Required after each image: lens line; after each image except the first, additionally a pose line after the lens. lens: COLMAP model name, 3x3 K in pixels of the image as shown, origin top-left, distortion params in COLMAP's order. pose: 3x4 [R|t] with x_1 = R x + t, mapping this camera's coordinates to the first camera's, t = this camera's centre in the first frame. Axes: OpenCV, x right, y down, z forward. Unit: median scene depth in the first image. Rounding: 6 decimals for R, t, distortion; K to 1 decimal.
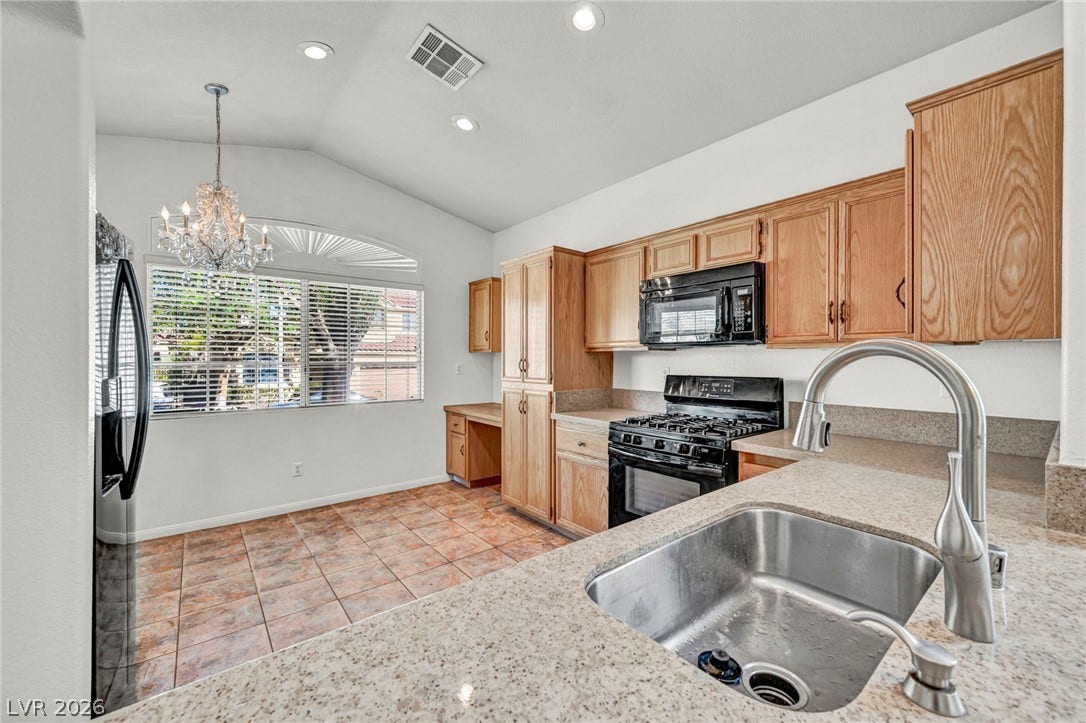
lens RADIAL K [[450.5, 0, 542.4], [0, 450.5, 358.6], [0, 0, 1]] dist [-0.000154, 0.000198]
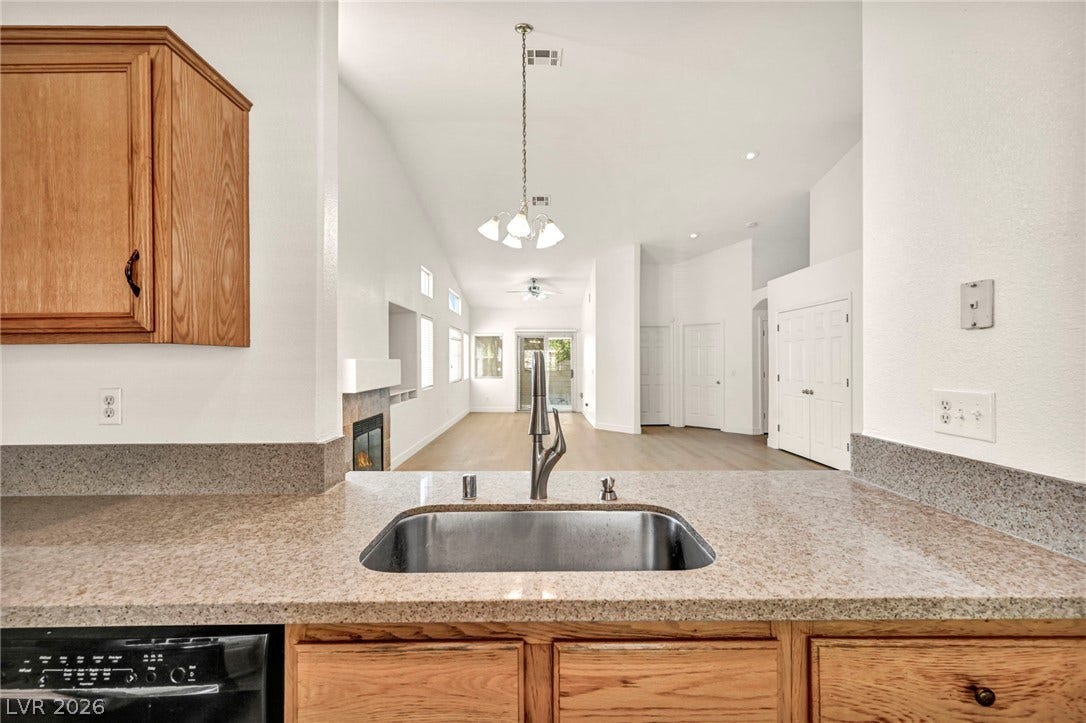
lens RADIAL K [[450.5, 0, 543.7], [0, 450.5, 359.7], [0, 0, 1]] dist [-0.000154, 0.000198]
pose [[-0.794255, 0.003720, 0.607573, -0.156494], [0.004156, 0.999991, -0.000690, -0.007166], [-0.607570, 0.001977, -0.794264, 1.292944]]
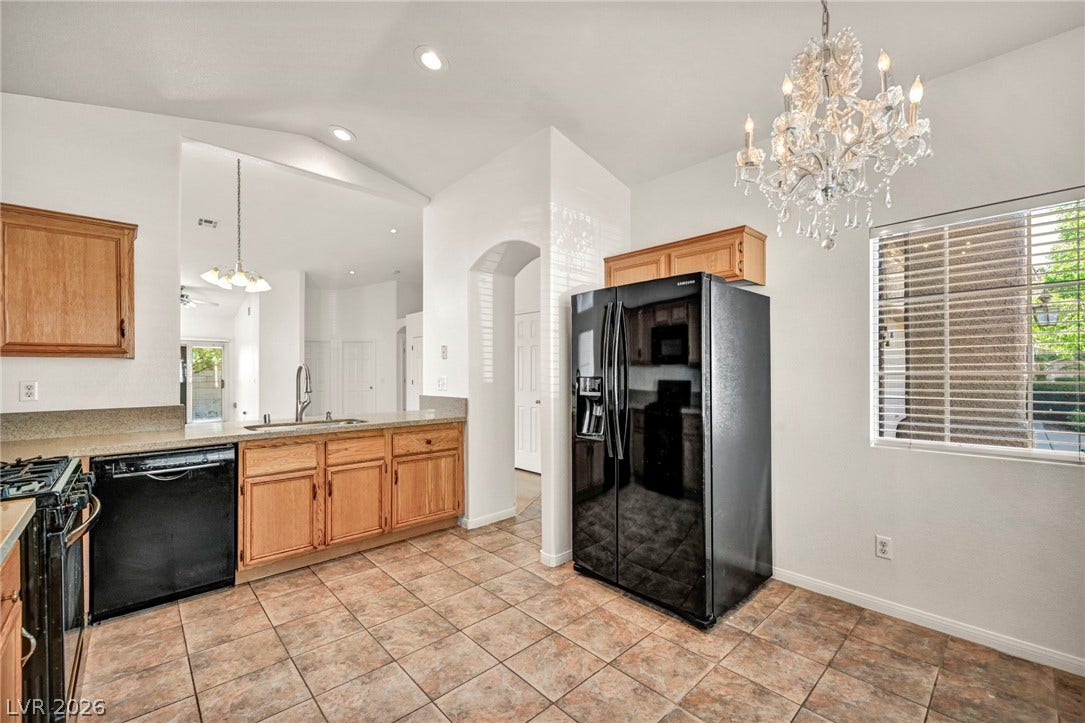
lens RADIAL K [[450.1, 0, 548.4], [0, 450.1, 368.9], [0, 0, 1]] dist [-0.000154, 0.000198]
pose [[-0.995835, 0.002095, -0.091145, -0.710539], [0.002428, 0.999991, -0.003549, 0.017198], [0.091137, -0.003756, -0.995831, 3.176767]]
